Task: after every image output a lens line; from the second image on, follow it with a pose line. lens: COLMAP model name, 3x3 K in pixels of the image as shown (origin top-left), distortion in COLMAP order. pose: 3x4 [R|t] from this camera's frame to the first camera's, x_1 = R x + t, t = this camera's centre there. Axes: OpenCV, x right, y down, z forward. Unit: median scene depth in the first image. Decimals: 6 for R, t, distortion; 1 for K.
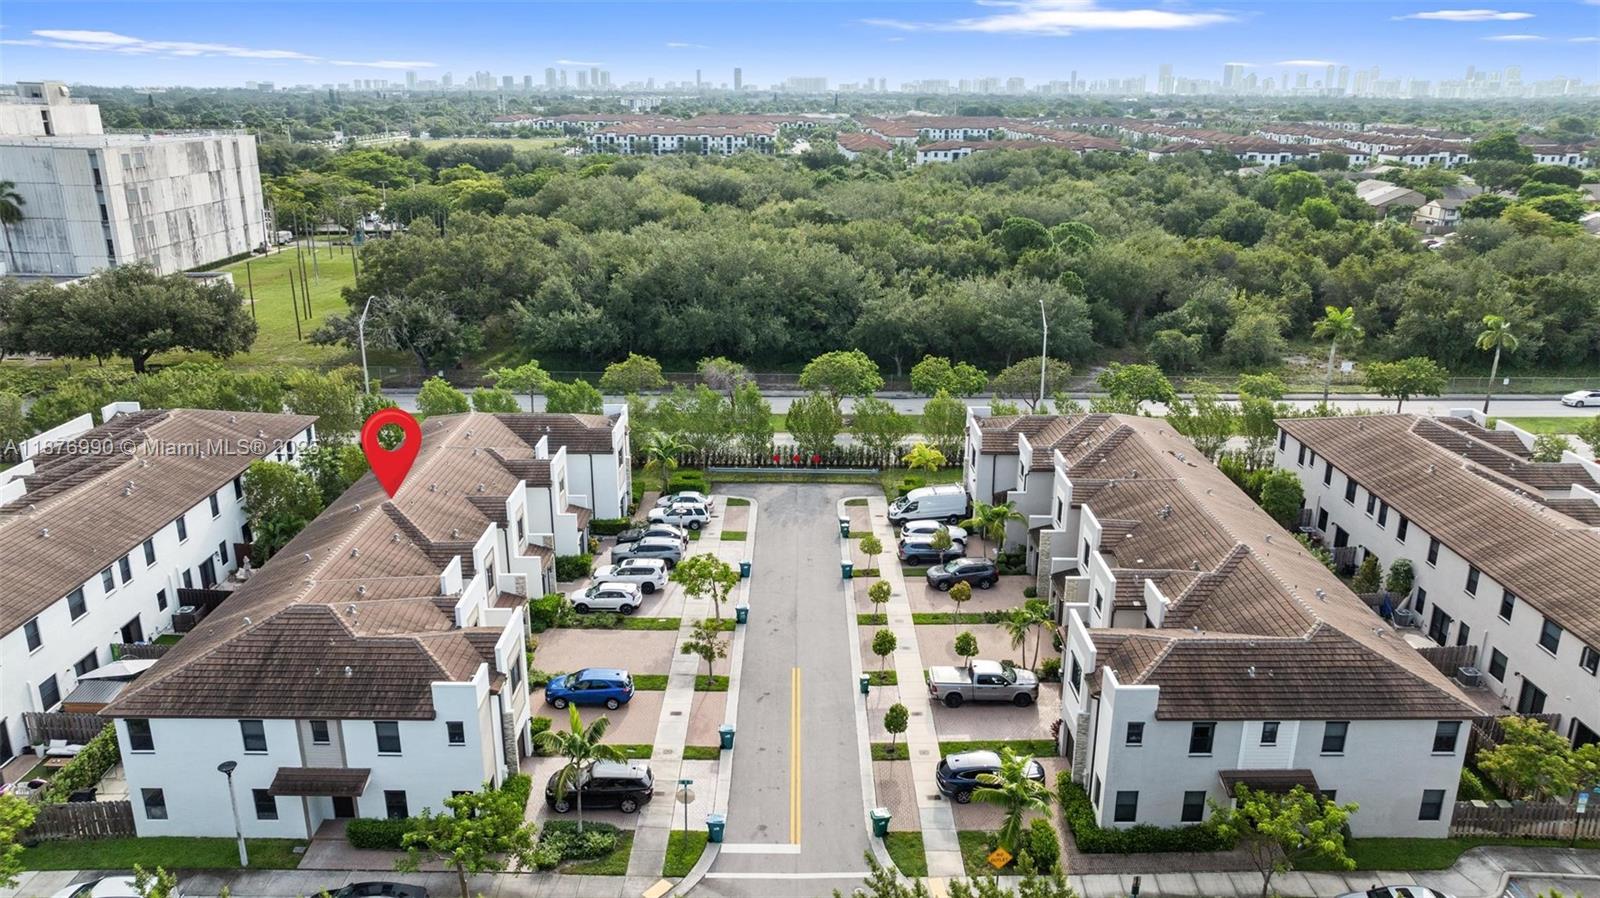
lens RADIAL K [[1131.4, 0, 811.3], [0, 1131.4, 446.3], [0, 0, 1]] dist [-0.039557, 0.047816]
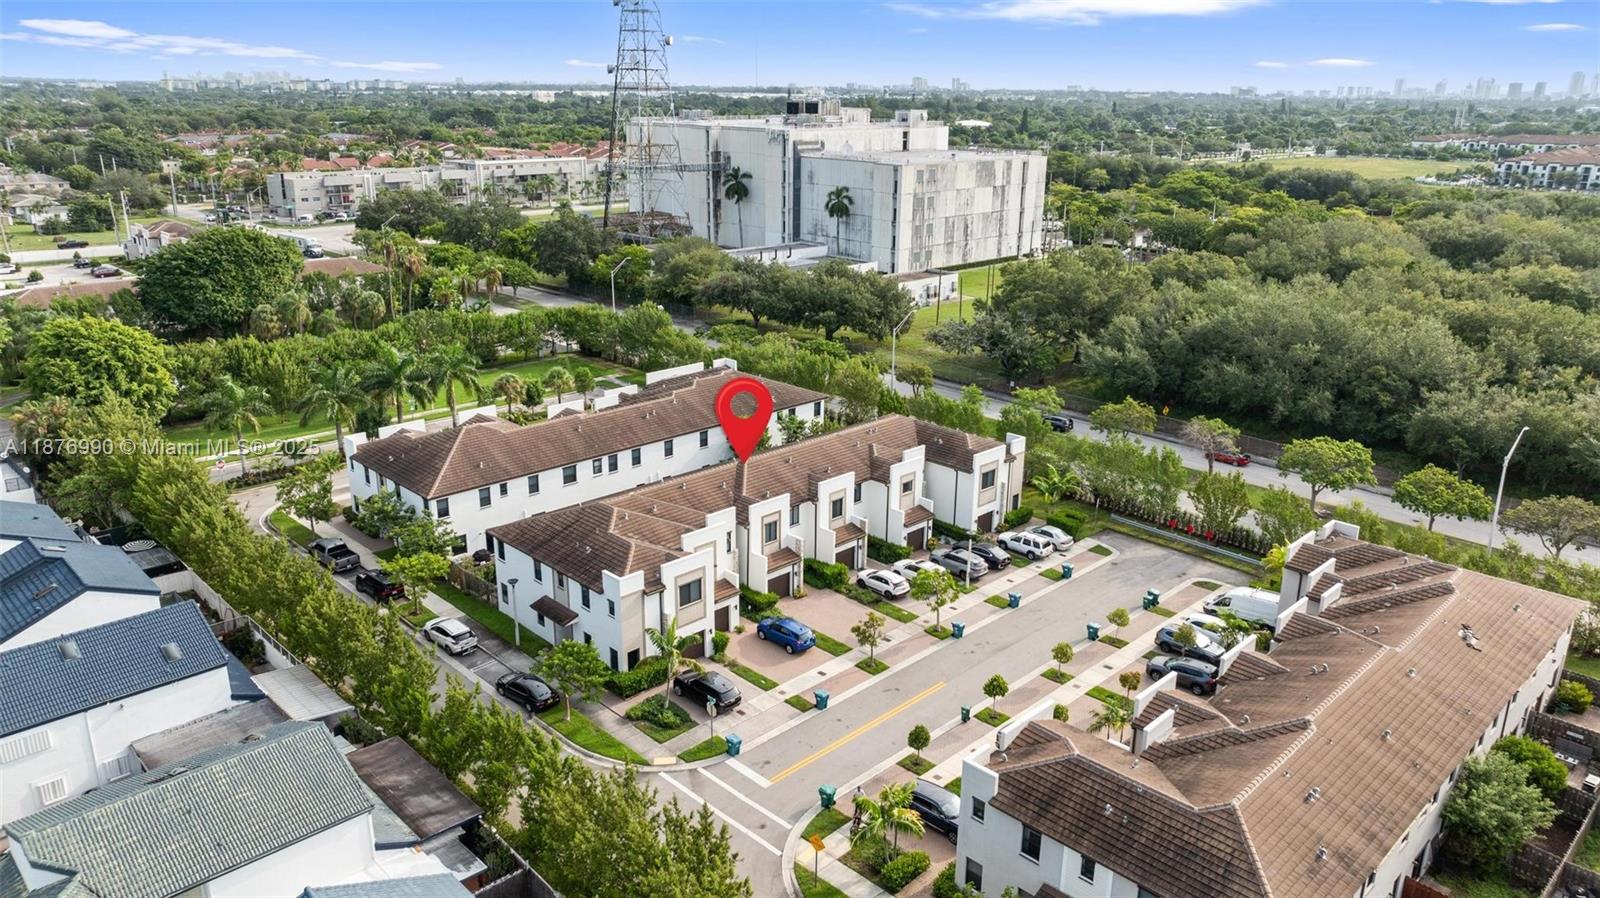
lens RADIAL K [[1131.4, 0, 805.6], [0, 1131.4, 458.0], [0, 0, 1]] dist [-0.039557, 0.047816]
pose [[0.693712, 0.227415, -0.683408, 0.425753], [-0.223224, 0.970009, 0.096197, -0.071051], [0.684789, 0.085820, 0.723671, 0.038523]]
